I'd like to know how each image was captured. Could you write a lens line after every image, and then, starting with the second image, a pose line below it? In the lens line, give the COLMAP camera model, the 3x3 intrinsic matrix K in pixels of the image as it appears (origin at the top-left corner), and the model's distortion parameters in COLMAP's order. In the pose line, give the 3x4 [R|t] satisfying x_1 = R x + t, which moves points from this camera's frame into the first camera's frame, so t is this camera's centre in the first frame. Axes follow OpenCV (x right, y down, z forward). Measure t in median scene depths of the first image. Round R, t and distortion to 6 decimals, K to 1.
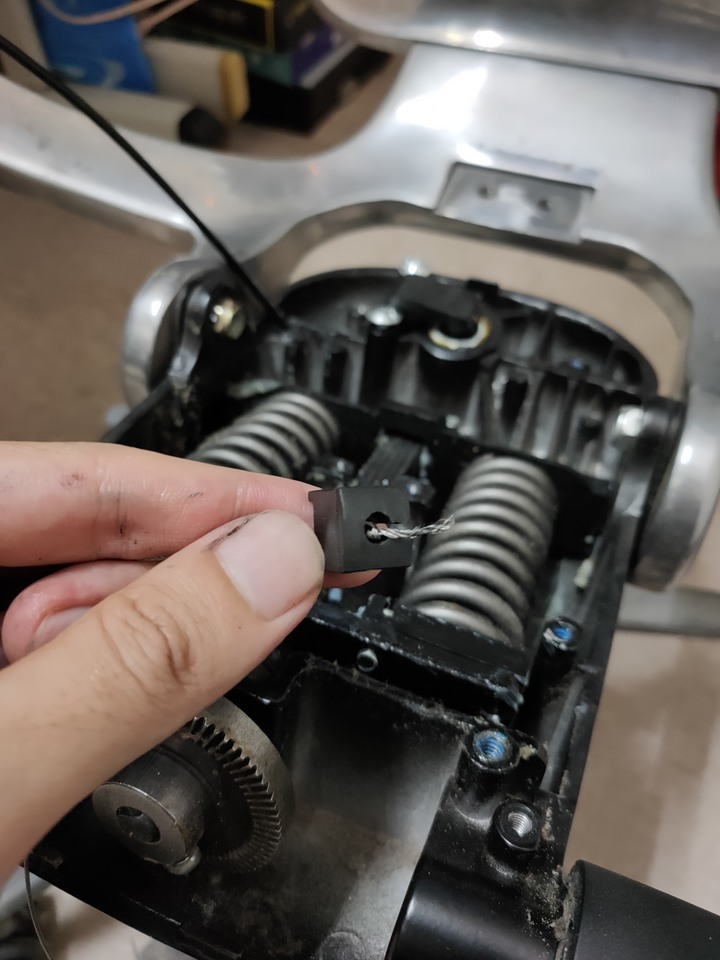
lens RADIAL K [[759.9, 0, 360.0], [0, 759.9, 480.0], [0, 0, 1]] dist [-0.003751, 0.000650]
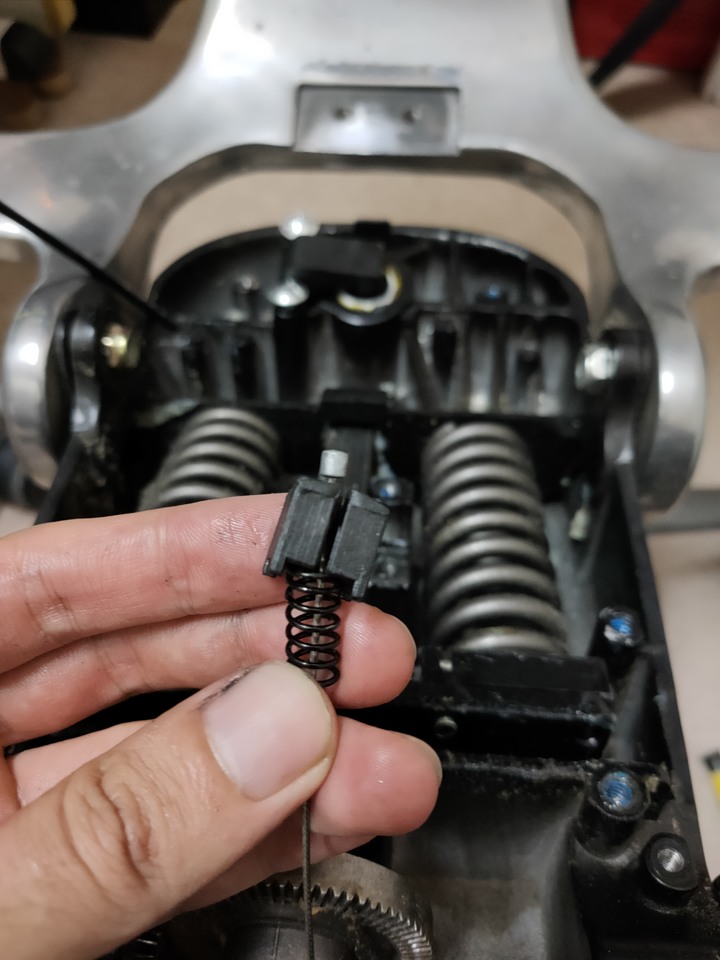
lens RADIAL K [[756.4, 0, 360.0], [0, 756.4, 480.0], [0, 0, 1]] dist [0.074362, -0.151426]
pose [[0.947713, -0.273677, 0.164136, -0.092990], [0.248899, 0.955795, 0.156540, -0.126510], [-0.199722, -0.107502, 0.973938, 0.098626]]
